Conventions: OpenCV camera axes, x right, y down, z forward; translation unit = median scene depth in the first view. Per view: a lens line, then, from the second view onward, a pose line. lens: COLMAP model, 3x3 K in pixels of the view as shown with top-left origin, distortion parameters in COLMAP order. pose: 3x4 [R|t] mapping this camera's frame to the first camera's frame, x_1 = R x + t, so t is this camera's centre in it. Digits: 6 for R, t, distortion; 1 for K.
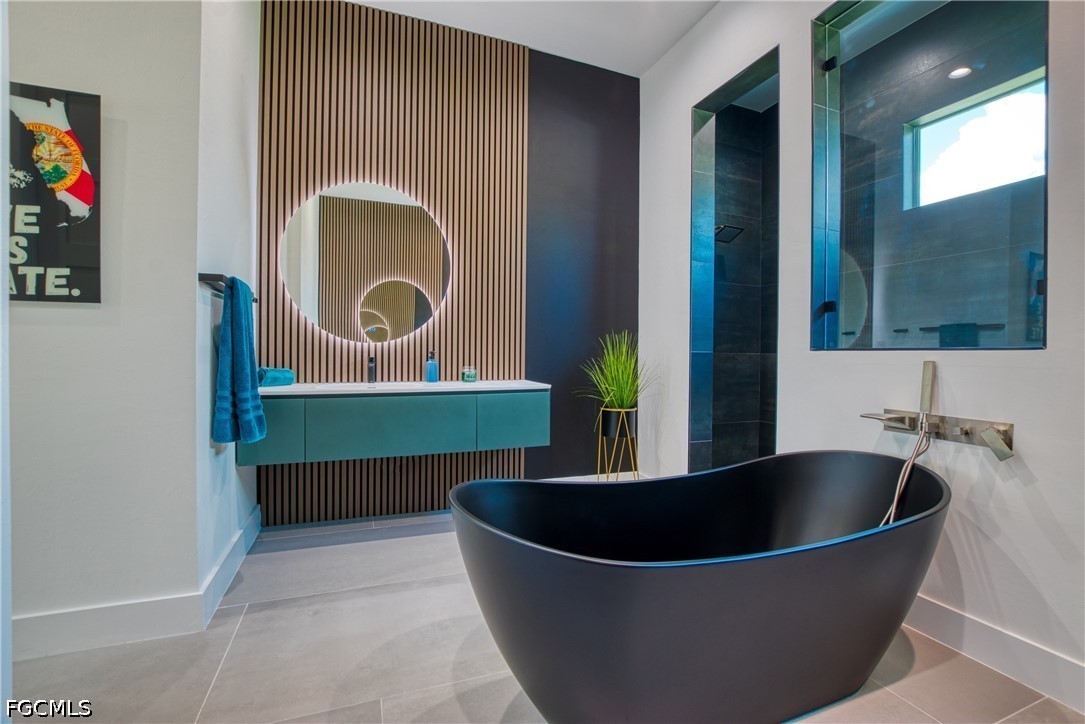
lens RADIAL K [[474.7, 0, 553.3], [0, 474.7, 359.4], [0, 0, 1]] dist [-0.017405, 0.001009]
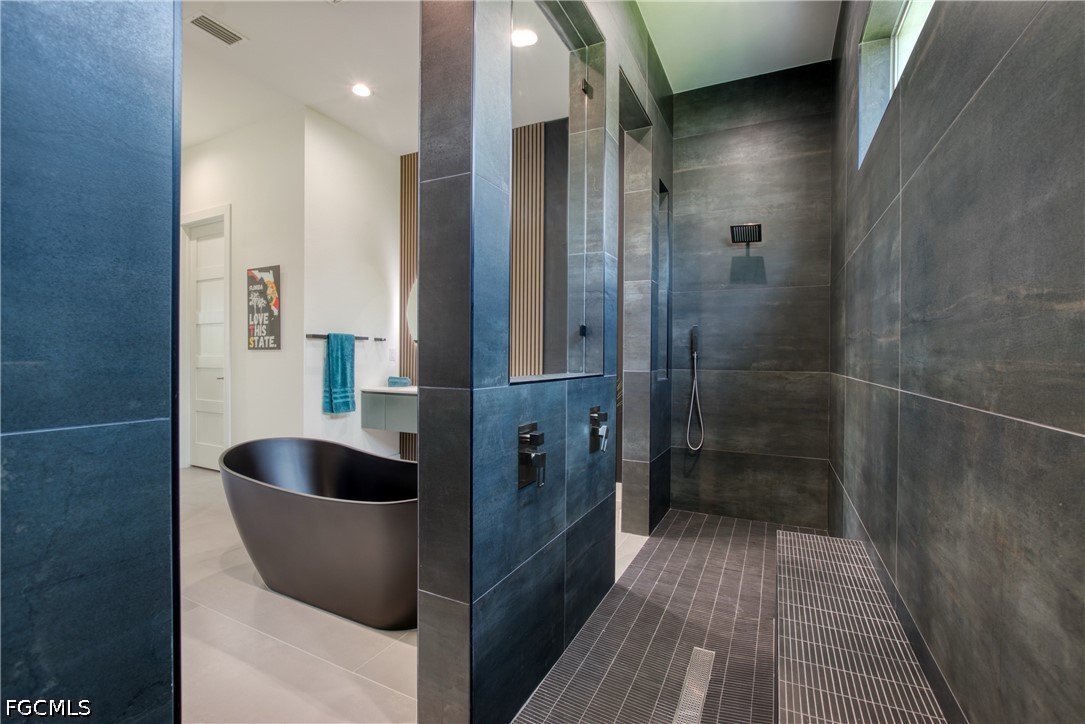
lens RADIAL K [[474.7, 0, 553.3], [0, 474.7, 359.4], [0, 0, 1]] dist [-0.017405, 0.001009]
pose [[0.675807, -0.002557, -0.737074, 0.928037], [-0.008521, 0.999900, -0.011282, -0.027491], [0.737030, 0.013905, 0.675717, 0.198123]]
